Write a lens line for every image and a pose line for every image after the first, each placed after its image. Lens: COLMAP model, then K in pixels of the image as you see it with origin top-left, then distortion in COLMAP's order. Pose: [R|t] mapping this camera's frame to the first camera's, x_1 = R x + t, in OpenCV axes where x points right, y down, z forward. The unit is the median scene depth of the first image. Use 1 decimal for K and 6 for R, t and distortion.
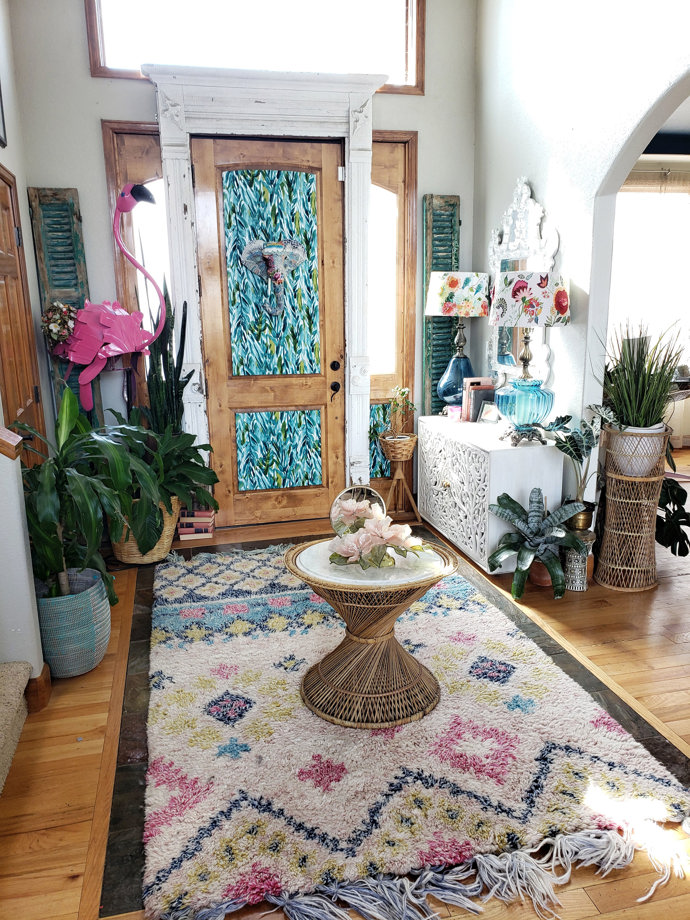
lens RADIAL K [[722.2, 0, 345.0], [0, 722.2, 460.0], [0, 0, 1]] dist [0.151301, -0.310159]
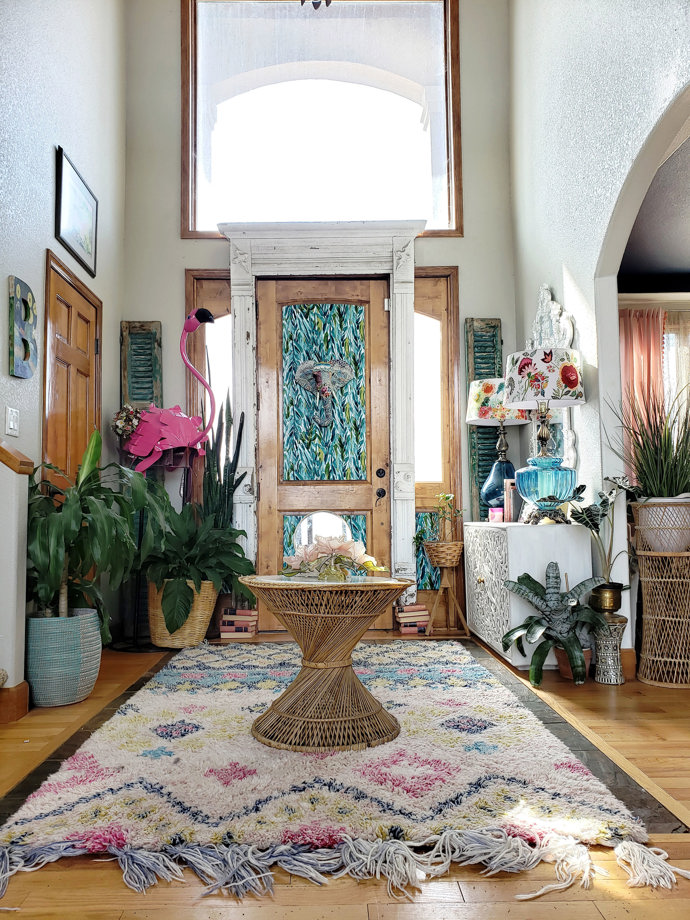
lens RADIAL K [[714.0, 0, 330.5], [0, 714.0, 453.4], [0, 0, 1]] dist [0.191965, -0.326744]
pose [[0.974857, -0.014934, -0.222332, 0.162363], [-0.050341, 0.957198, -0.285022, 0.156081], [0.217072, 0.289048, 0.932379, 0.020588]]
